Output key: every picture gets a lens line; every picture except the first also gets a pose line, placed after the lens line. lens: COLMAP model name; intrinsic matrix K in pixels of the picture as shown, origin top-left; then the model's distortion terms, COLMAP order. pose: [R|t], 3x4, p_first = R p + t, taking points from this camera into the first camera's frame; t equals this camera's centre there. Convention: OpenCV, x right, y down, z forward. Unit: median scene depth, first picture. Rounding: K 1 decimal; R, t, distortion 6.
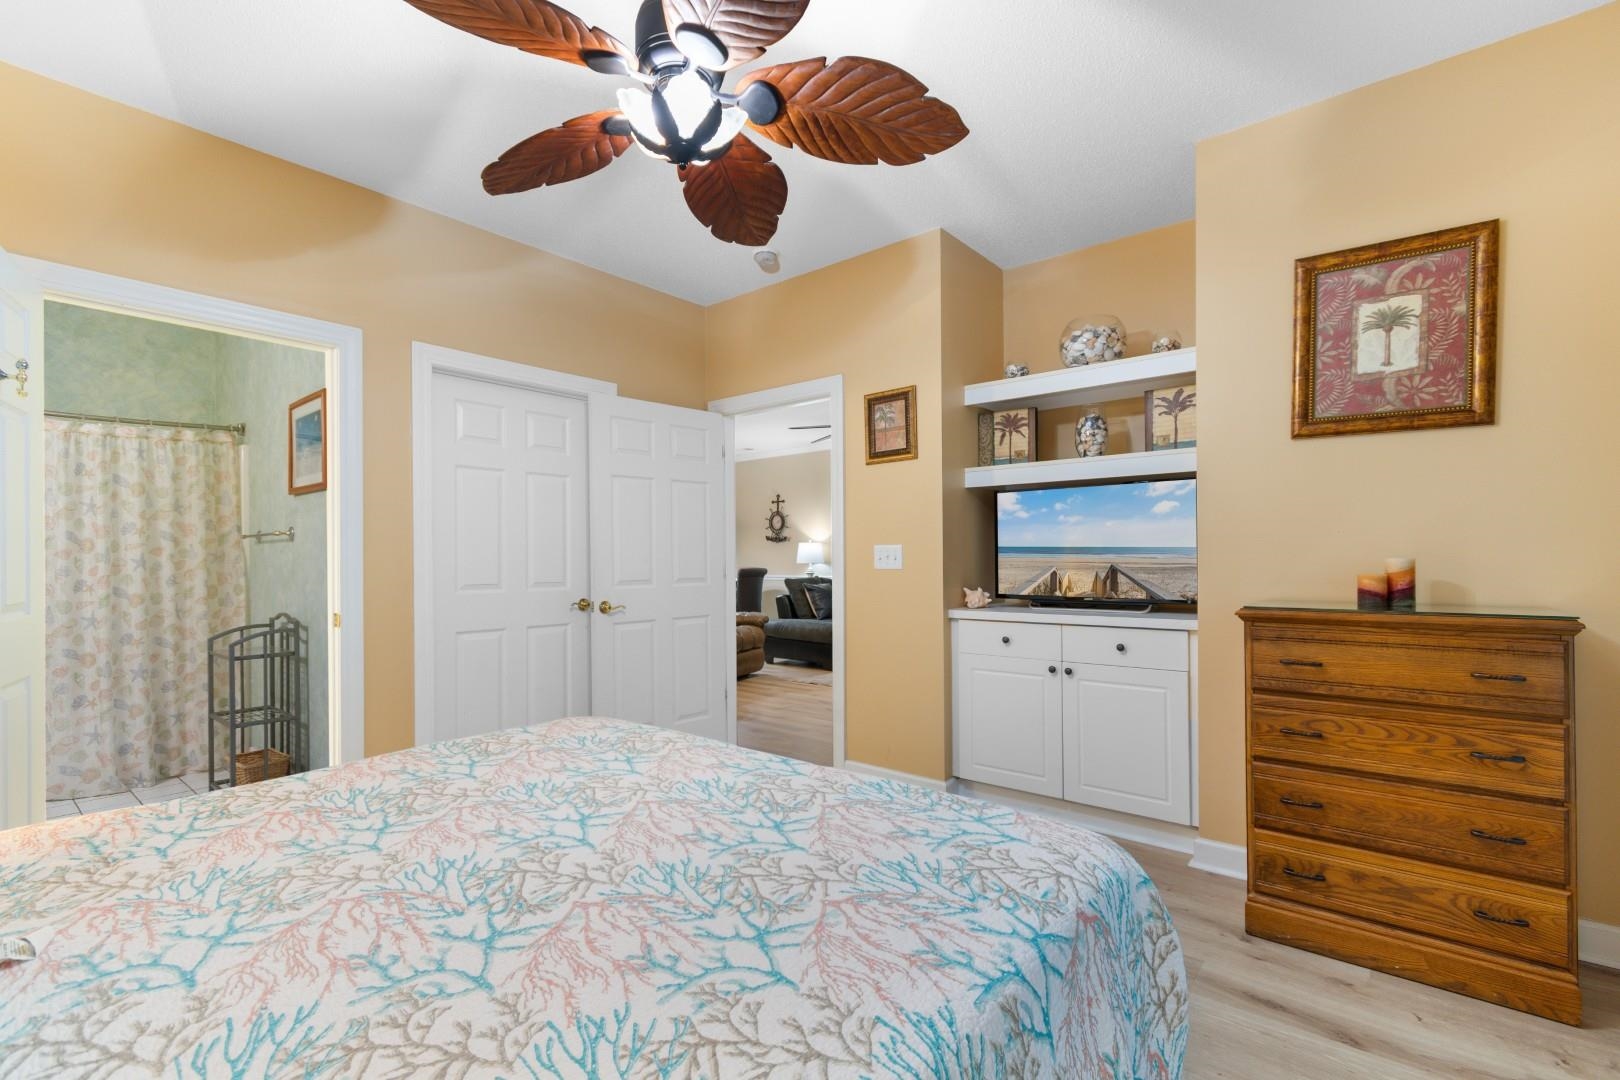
lens RADIAL K [[712.7, 0, 815.9], [0, 712.7, 545.2], [0, 0, 1]] dist [0.000984, -0.000757]
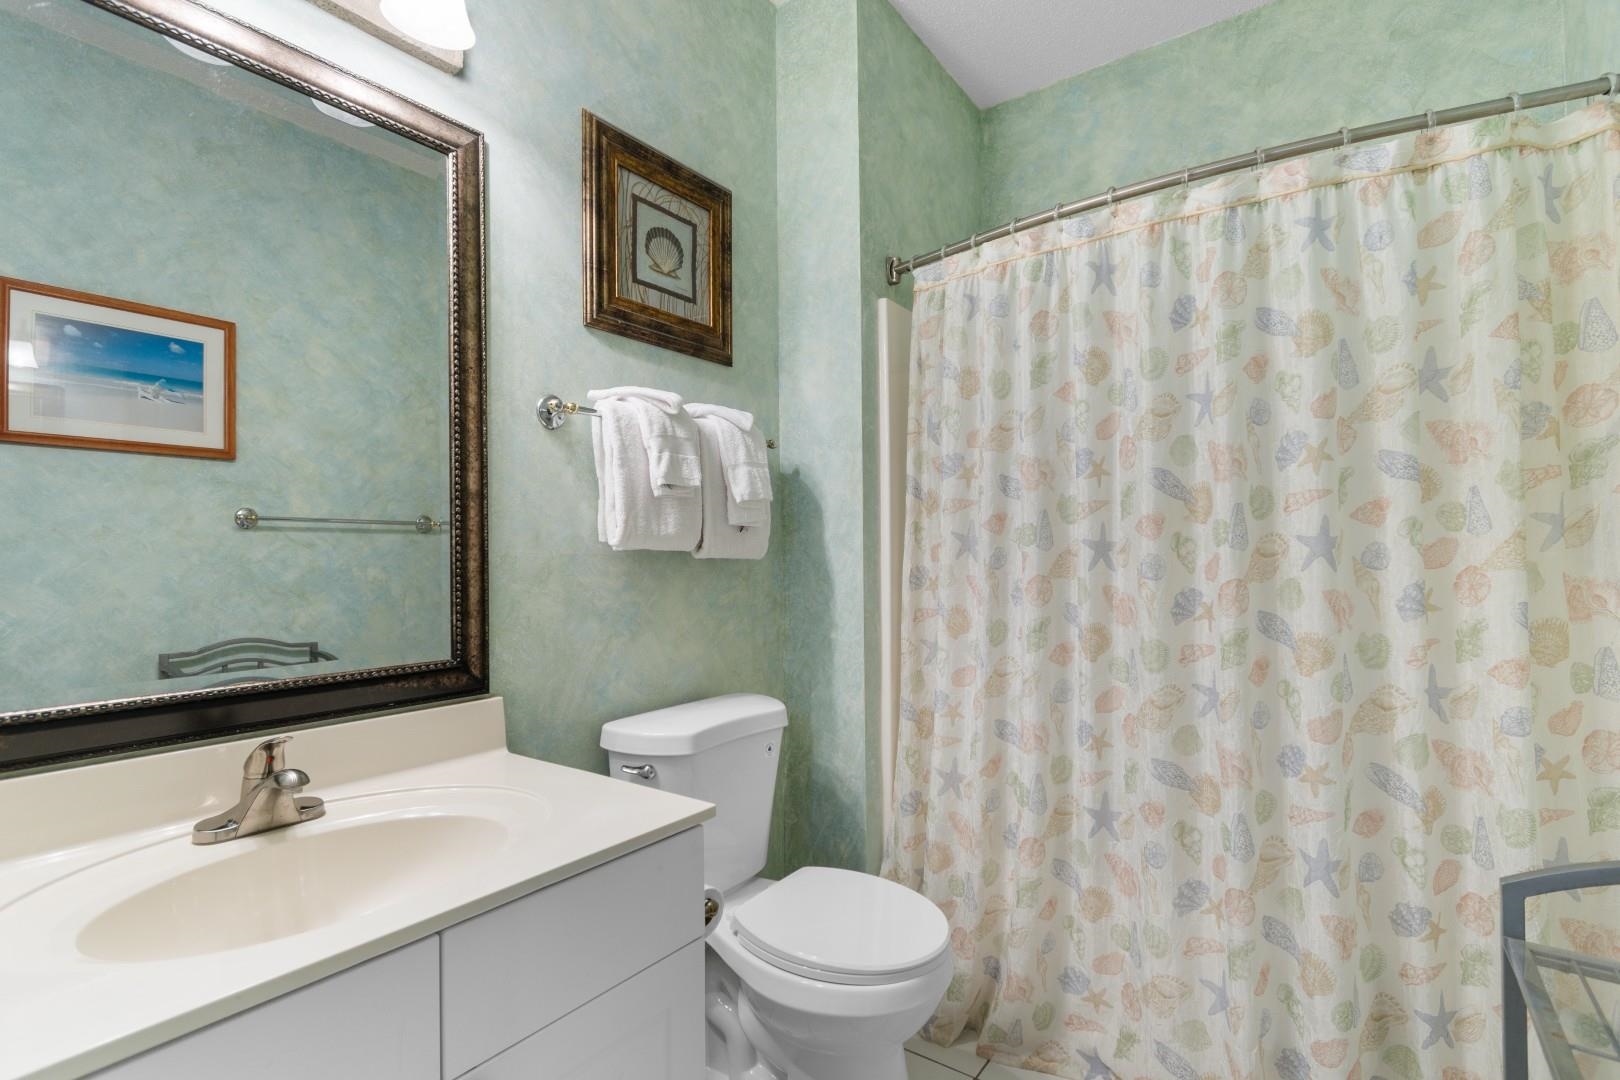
lens RADIAL K [[775.0, 0, 812.8], [0, 775.0, 562.5], [0, 0, 1]] dist [-0.001719, -0.001441]
pose [[0.055989, 0.006305, -0.998411, -0.578746], [0.024096, 0.999680, 0.007665, 0.023317], [0.998141, -0.024487, 0.055819, 0.722451]]
